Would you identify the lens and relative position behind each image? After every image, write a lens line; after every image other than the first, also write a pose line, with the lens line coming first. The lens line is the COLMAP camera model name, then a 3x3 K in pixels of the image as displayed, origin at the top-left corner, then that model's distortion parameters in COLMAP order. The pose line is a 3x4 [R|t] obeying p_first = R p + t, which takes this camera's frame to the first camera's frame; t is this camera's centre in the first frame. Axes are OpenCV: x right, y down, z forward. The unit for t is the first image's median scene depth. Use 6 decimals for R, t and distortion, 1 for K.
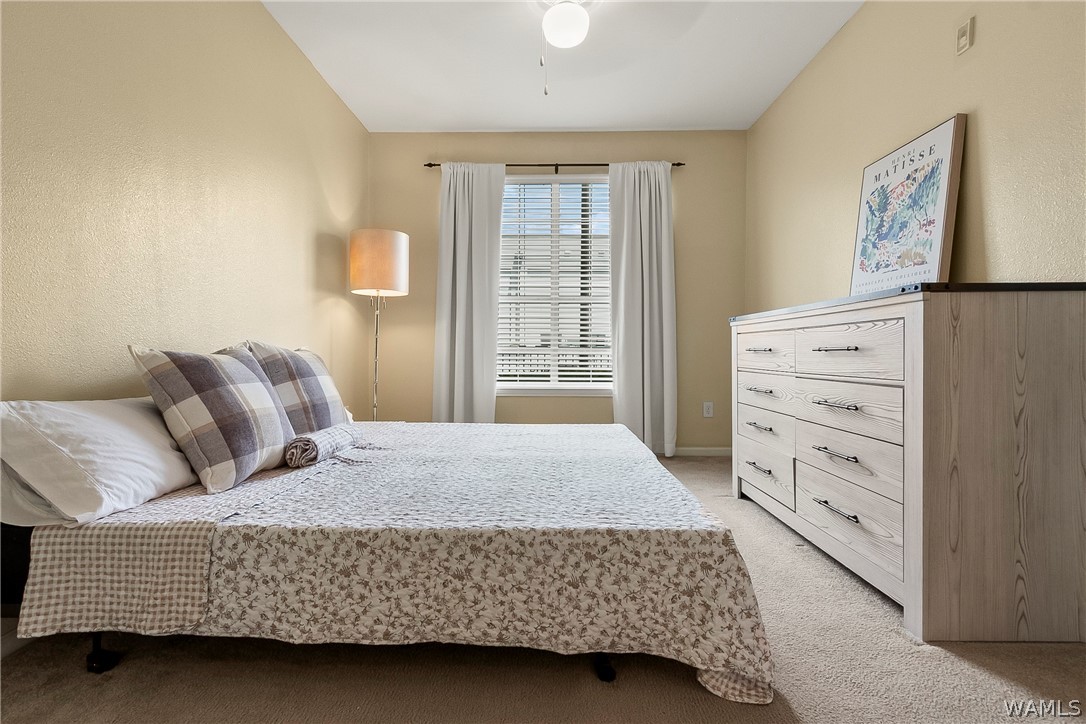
lens RADIAL K [[510.4, 0, 527.3], [0, 510.4, 359.4], [0, 0, 1]] dist [-0.000775, -0.000193]
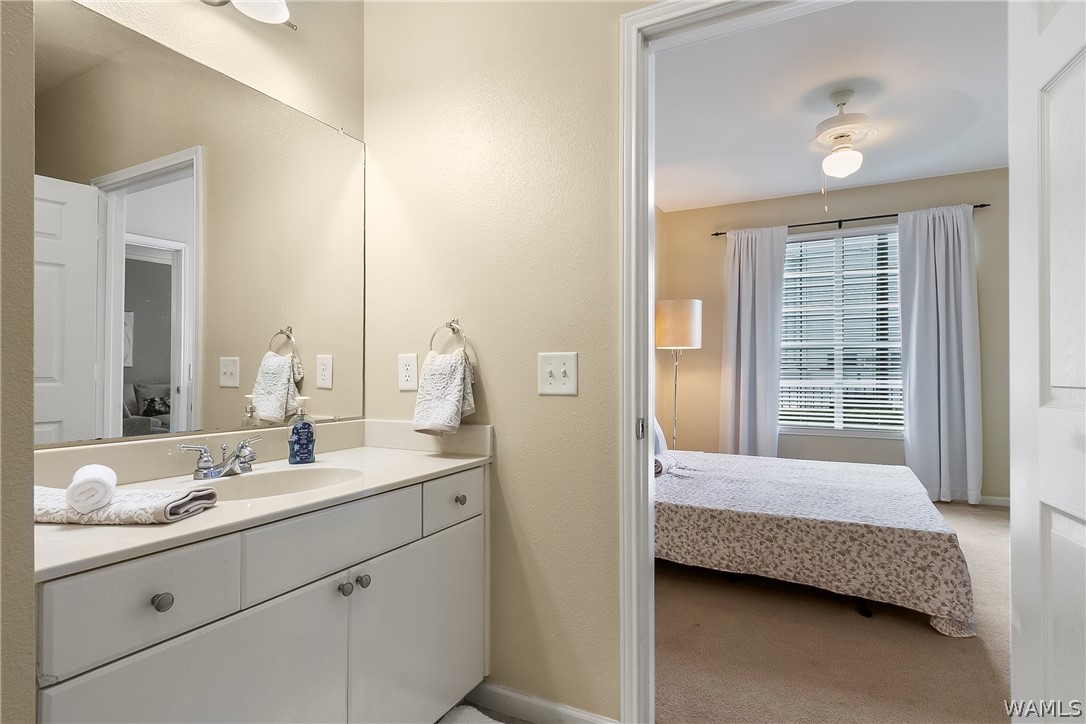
lens RADIAL K [[588.2, 0, 513.3], [0, 588.2, 365.9], [0, 0, 1]] dist [0.003187, -0.000468]
pose [[0.893803, -0.003610, -0.448446, -0.006901], [-0.005864, 0.999788, -0.019737, -0.147151], [0.448422, 0.020270, 0.893592, -1.286383]]
